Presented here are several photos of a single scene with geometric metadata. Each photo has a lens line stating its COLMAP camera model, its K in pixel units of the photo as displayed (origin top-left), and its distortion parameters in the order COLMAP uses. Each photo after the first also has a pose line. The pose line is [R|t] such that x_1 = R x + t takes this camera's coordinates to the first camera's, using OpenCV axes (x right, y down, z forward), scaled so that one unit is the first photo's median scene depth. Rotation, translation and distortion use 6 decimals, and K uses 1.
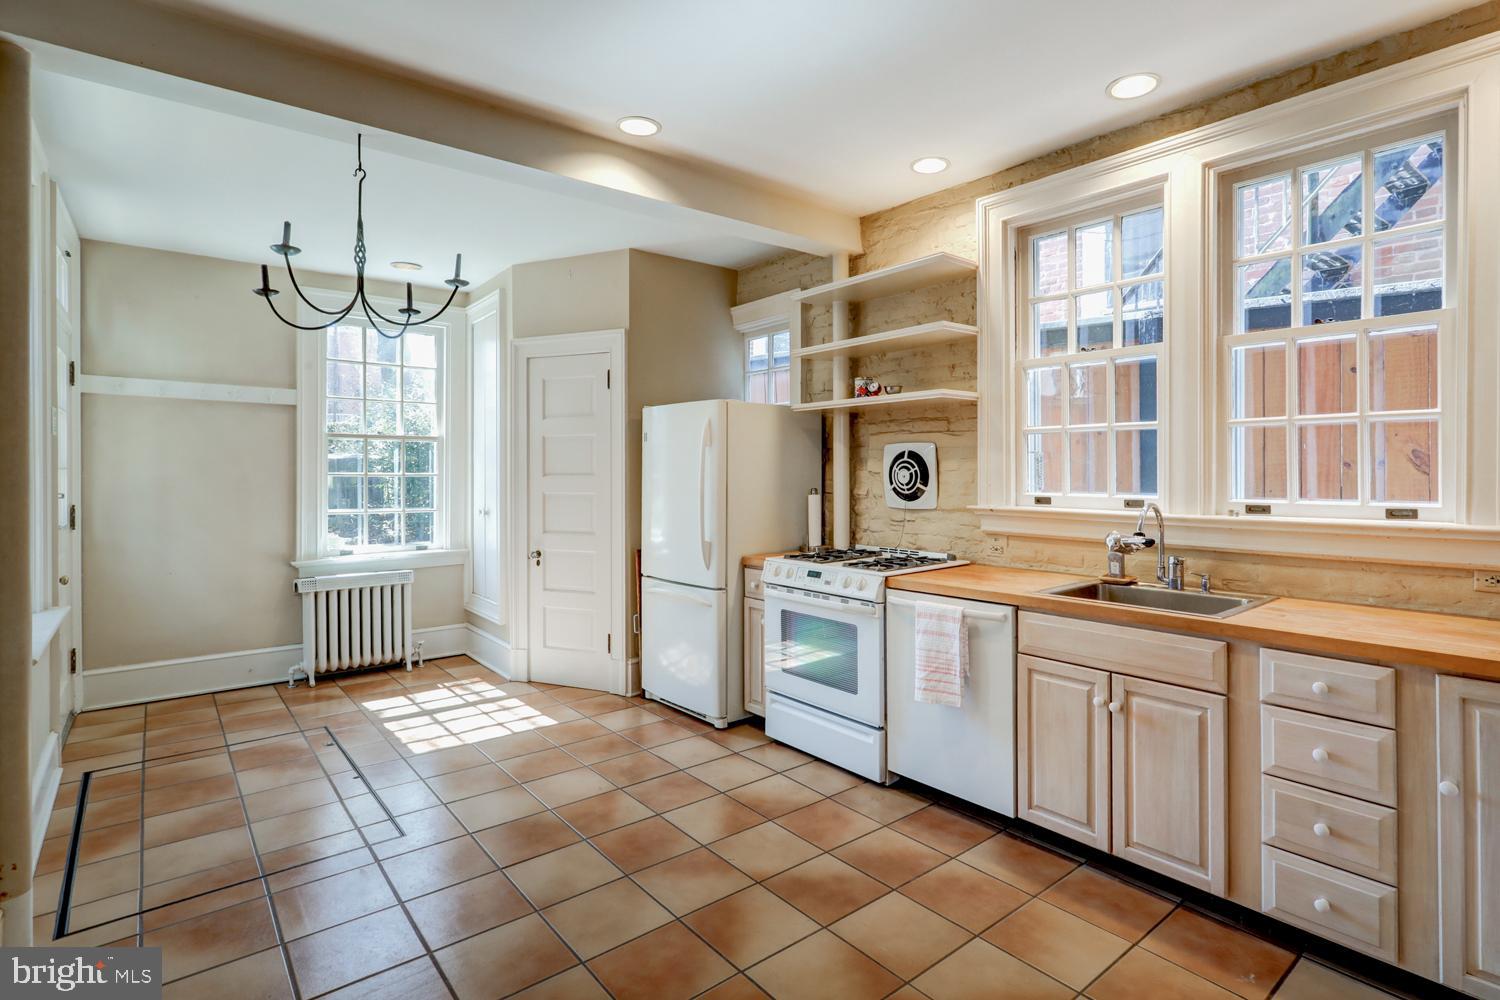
lens RADIAL K [[735.2, 0, 769.5], [0, 735.2, 473.2], [0, 0, 1]] dist [-0.009802, 0.006100]
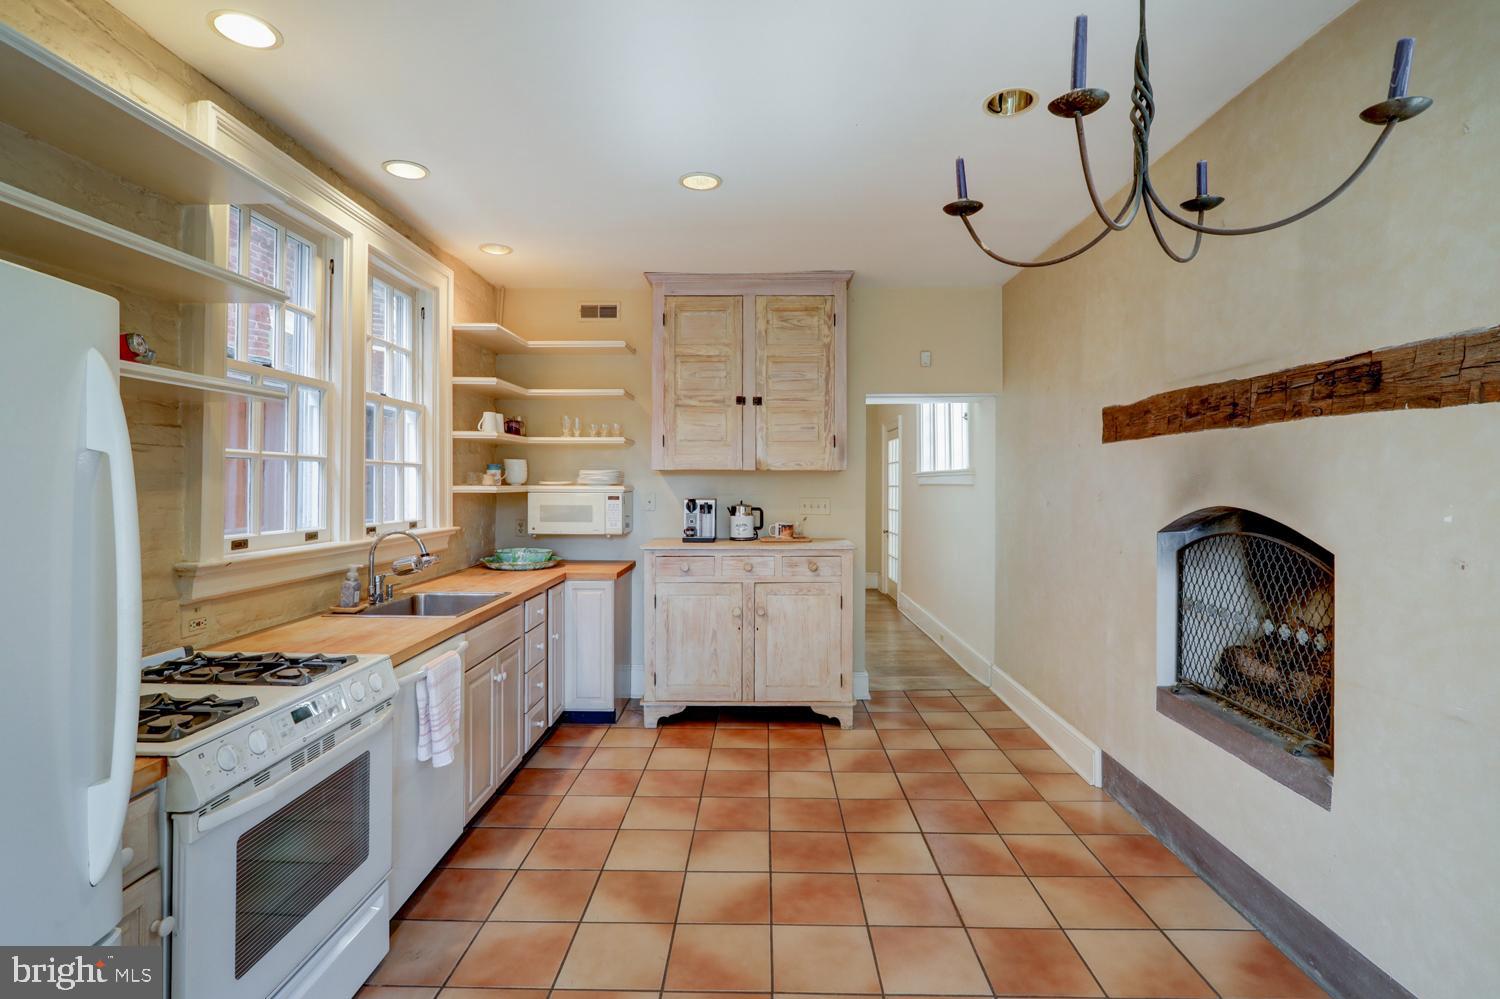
lens RADIAL K [[735.2, 0, 756.5], [0, 735.2, 482.7], [0, 0, 1]] dist [-0.009802, 0.006100]
pose [[-0.760290, -0.000001, 0.649584, -0.626686], [0.001827, 0.999996, 0.002140, -0.033266], [-0.649581, 0.002814, -0.760287, 1.412554]]
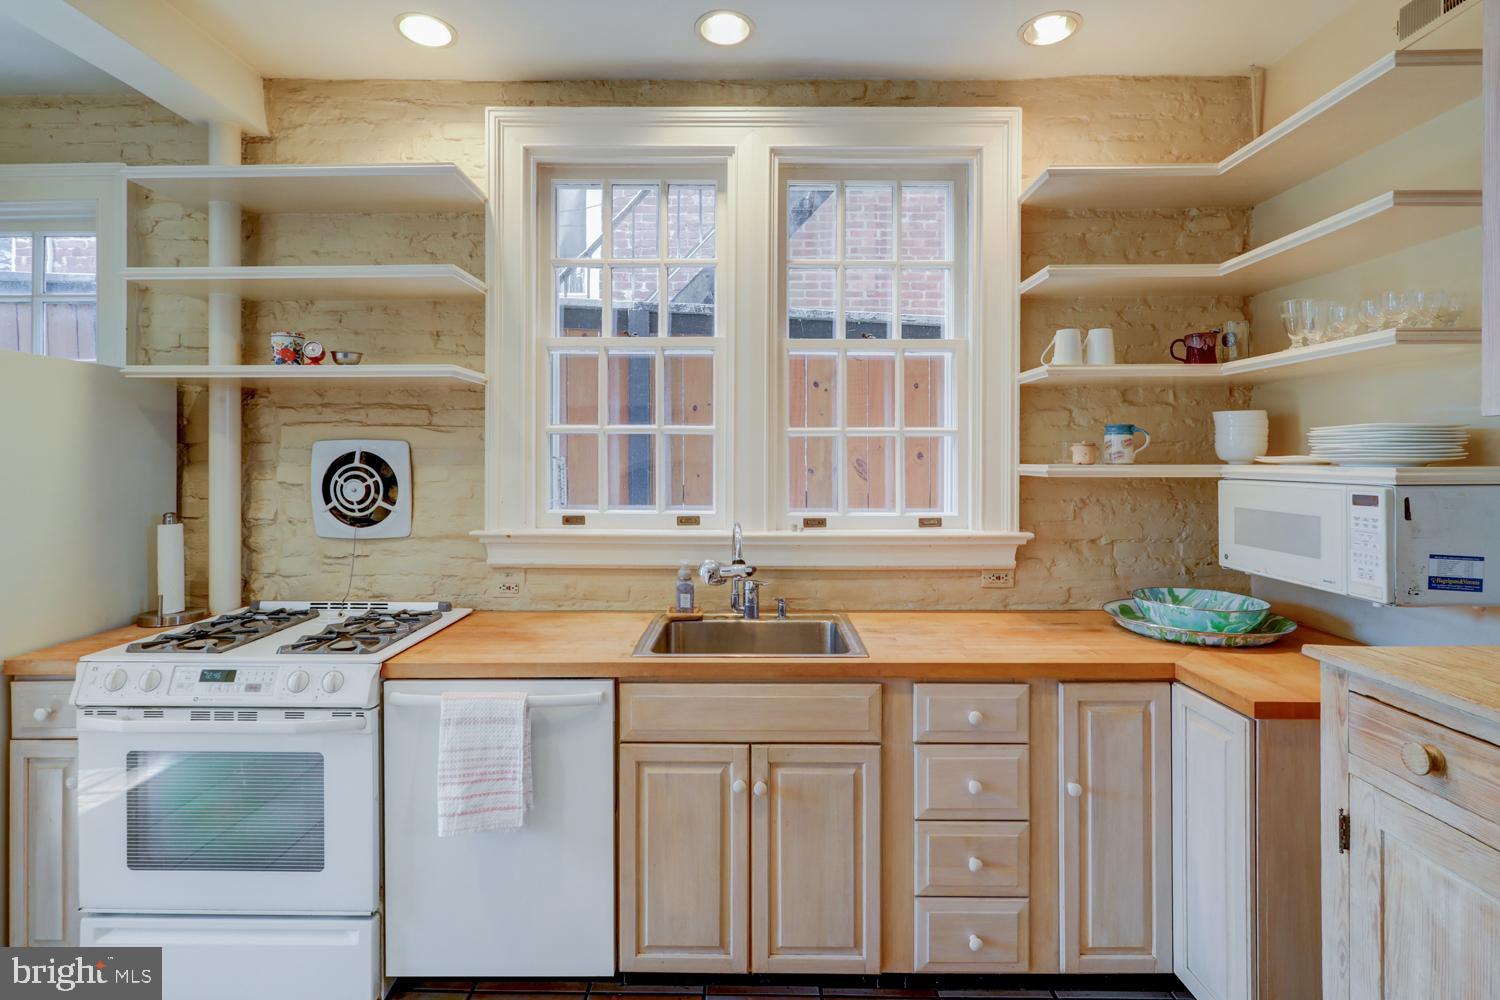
lens RADIAL K [[735.2, 0, 741.8], [0, 735.2, 460.2], [0, 0, 1]] dist [-0.009802, 0.006100]
pose [[0.652983, 0.001999, 0.757370, -0.118164], [0.000526, 0.999995, -0.003093, -0.027575], [-0.757372, 0.002418, 0.652979, 0.404881]]
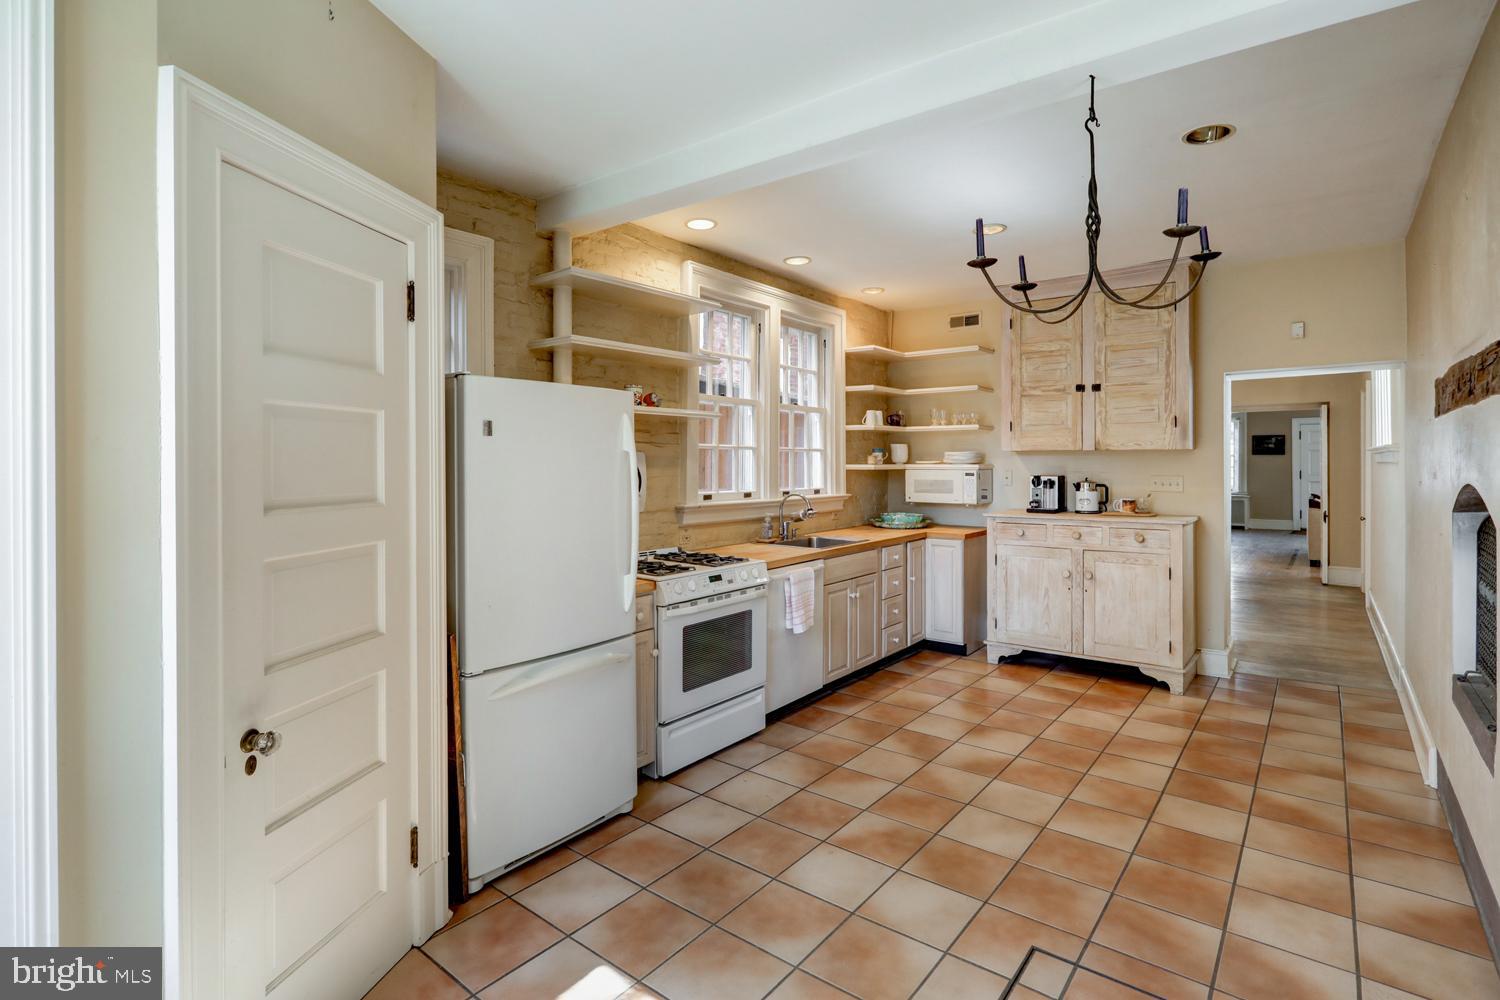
lens RADIAL K [[735.2, 0, 735.5], [0, 735.2, 465.0], [0, 0, 1]] dist [-0.009802, 0.006100]
pose [[-0.194161, -0.001936, 0.980968, -1.152144], [0.006095, 0.999976, 0.003180, -0.032226], [-0.980951, 0.006596, -0.194145, 1.394481]]
